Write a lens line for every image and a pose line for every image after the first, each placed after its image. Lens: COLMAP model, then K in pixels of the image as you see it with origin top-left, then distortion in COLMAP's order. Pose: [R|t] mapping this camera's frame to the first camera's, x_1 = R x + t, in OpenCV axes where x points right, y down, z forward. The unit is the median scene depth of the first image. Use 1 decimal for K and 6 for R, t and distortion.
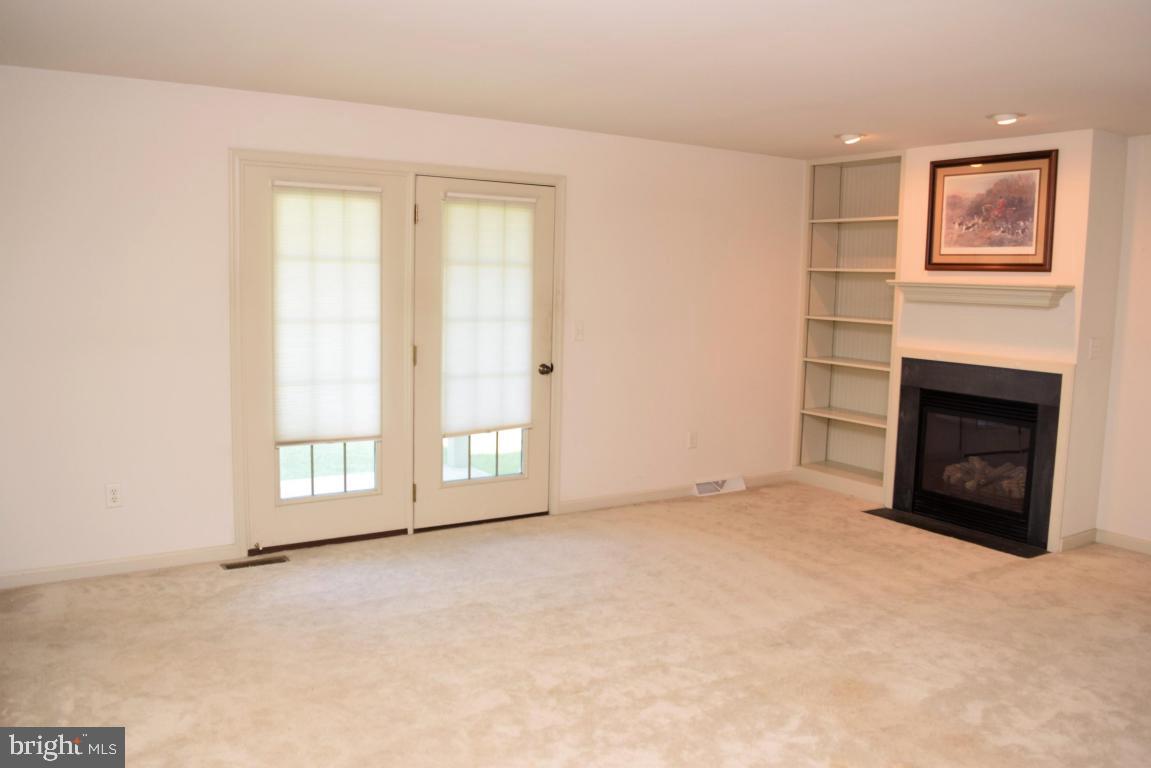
lens RADIAL K [[905.1, 0, 575.5], [0, 905.1, 384.0], [0, 0, 1]] dist [-0.088927, 0.014278]
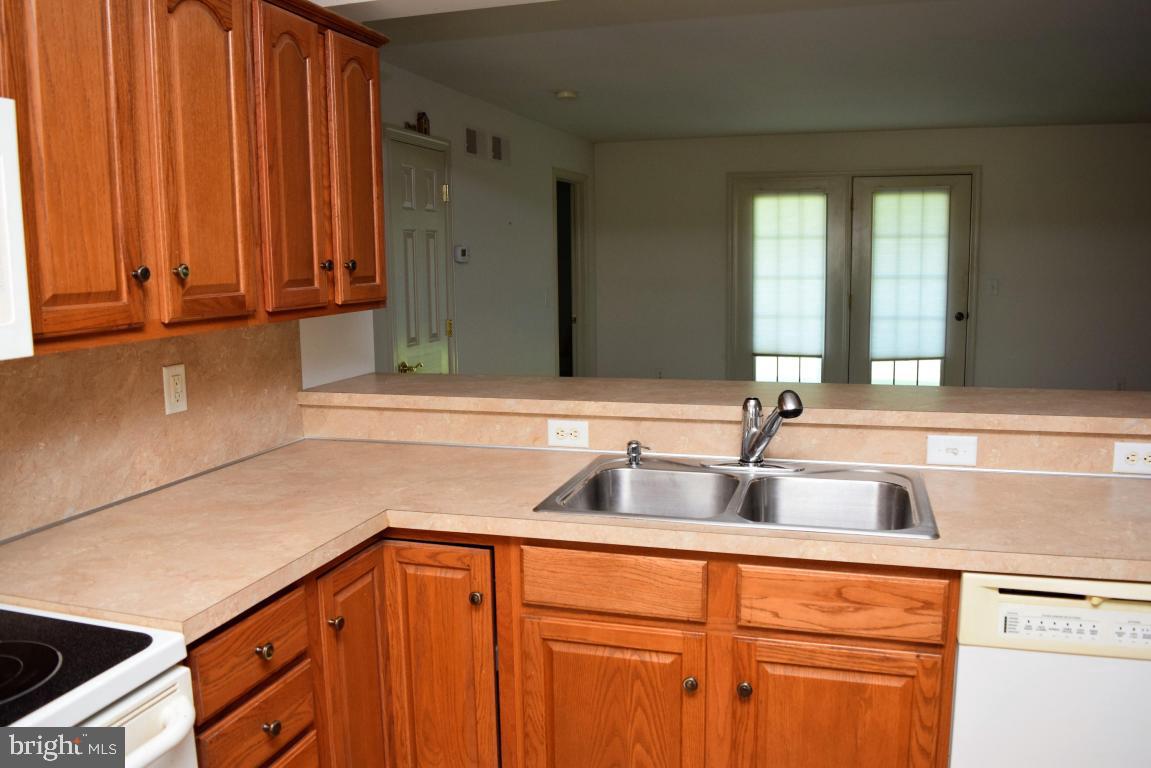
lens RADIAL K [[905.1, 0, 575.5], [0, 905.1, 384.0], [0, 0, 1]] dist [-0.088927, 0.014278]
pose [[0.645056, 0.076152, -0.760331, 0.593783], [-0.058244, 0.997027, 0.050445, 0.049034], [0.761912, 0.011745, 0.647574, -0.248783]]
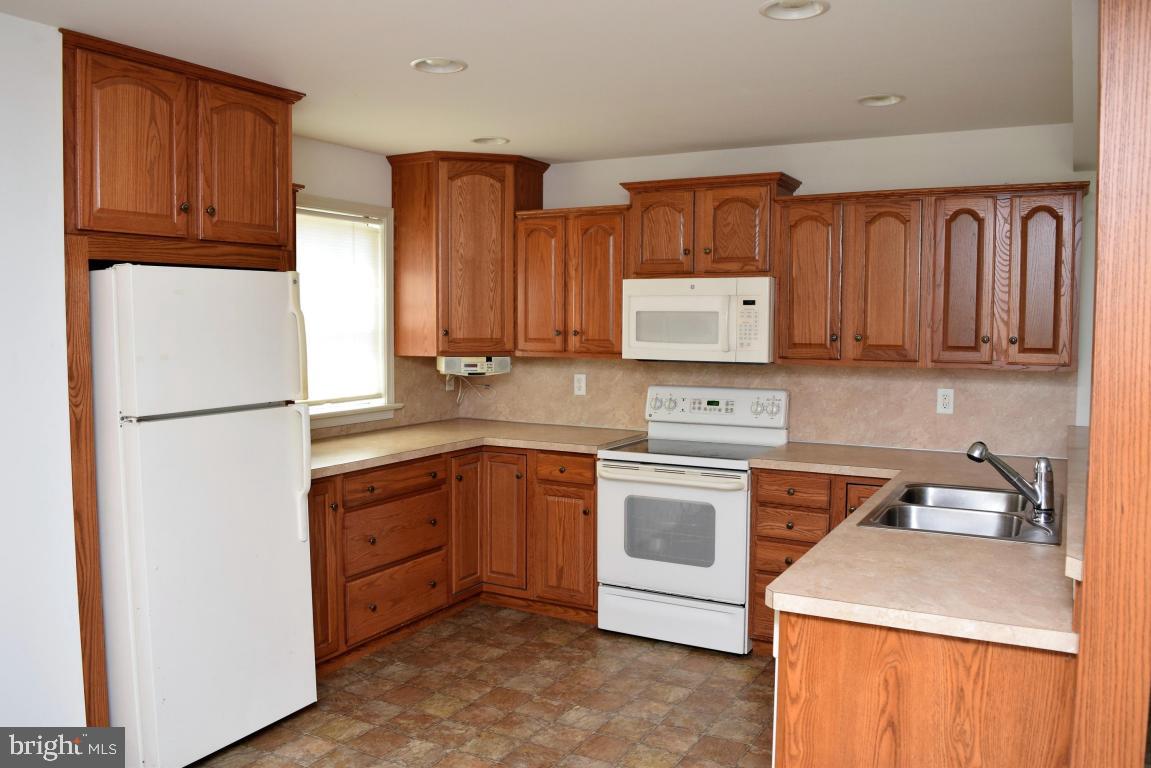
lens RADIAL K [[905.1, 0, 575.5], [0, 905.1, 384.0], [0, 0, 1]] dist [-0.088927, 0.014278]
pose [[-0.882647, 0.007267, -0.469980, 0.798932], [-0.077910, 0.983788, 0.161529, -0.028758], [0.463535, 0.179189, -0.867771, 0.376304]]
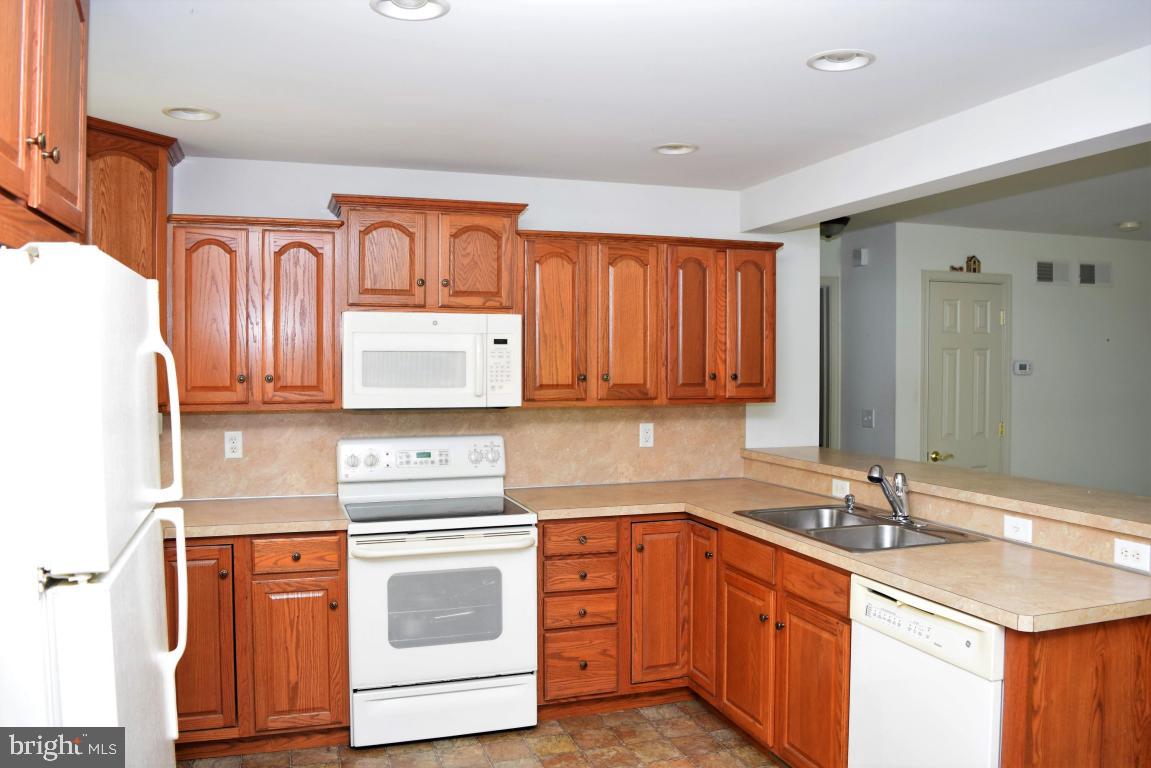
lens RADIAL K [[905.1, 0, 575.5], [0, 905.1, 384.0], [0, 0, 1]] dist [-0.088927, 0.014278]
pose [[-0.252780, 0.001723, -0.967522, 0.973714], [-0.118072, 0.992469, 0.032616, 0.017760], [0.960292, 0.122482, -0.250673, 0.009627]]
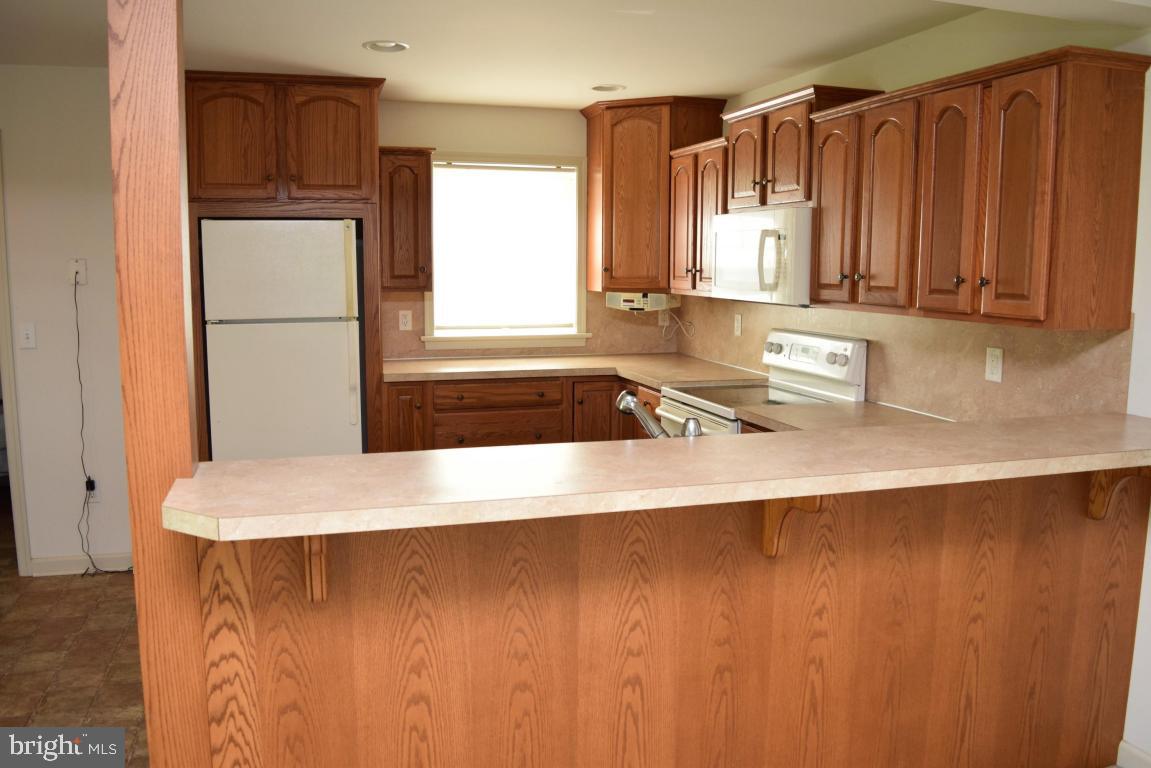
lens RADIAL K [[905.1, 0, 575.5], [0, 905.1, 384.0], [0, 0, 1]] dist [-0.088927, 0.014278]
pose [[-0.961882, -0.063979, 0.265876, 0.277620], [0.004615, 0.968311, 0.249706, -0.047413], [-0.273427, 0.241415, -0.931105, 0.471411]]
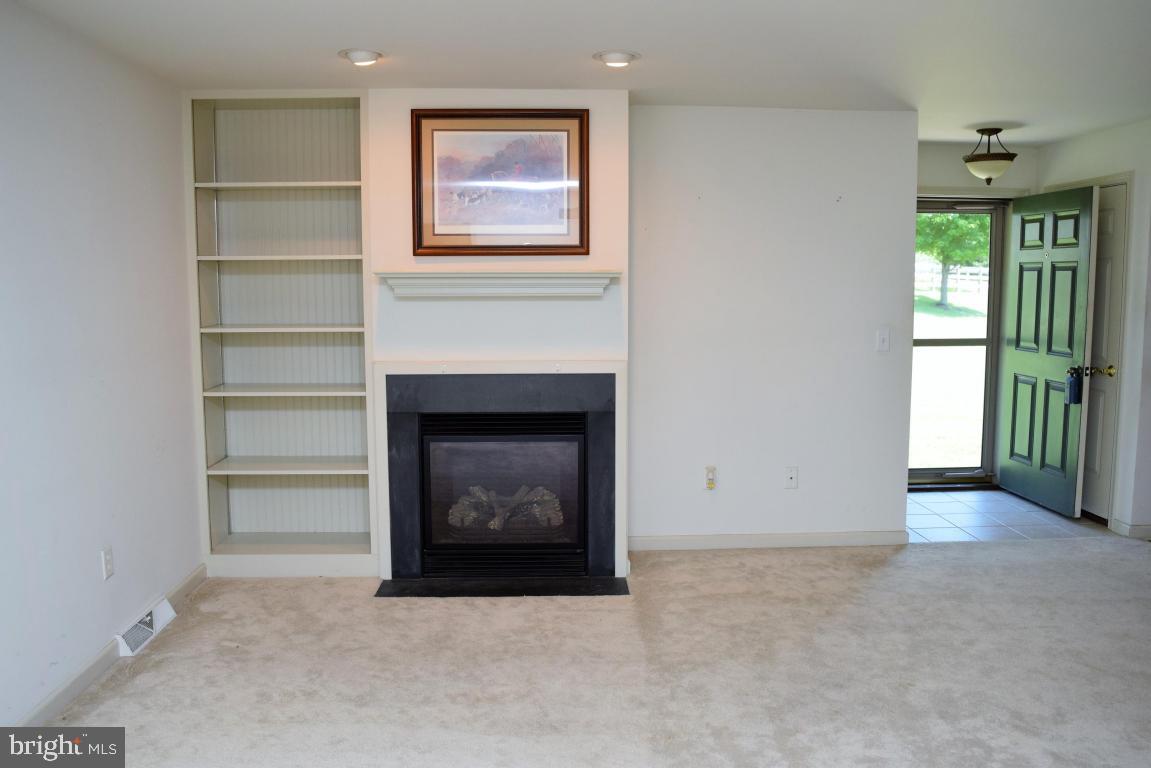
lens RADIAL K [[905.1, 0, 575.5], [0, 905.1, 384.0], [0, 0, 1]] dist [-0.088927, 0.014278]
pose [[0.510430, -0.122628, 0.851131, -0.199341], [0.113762, 0.990710, 0.074514, -0.064320], [-0.852361, 0.058792, 0.519639, 0.517940]]
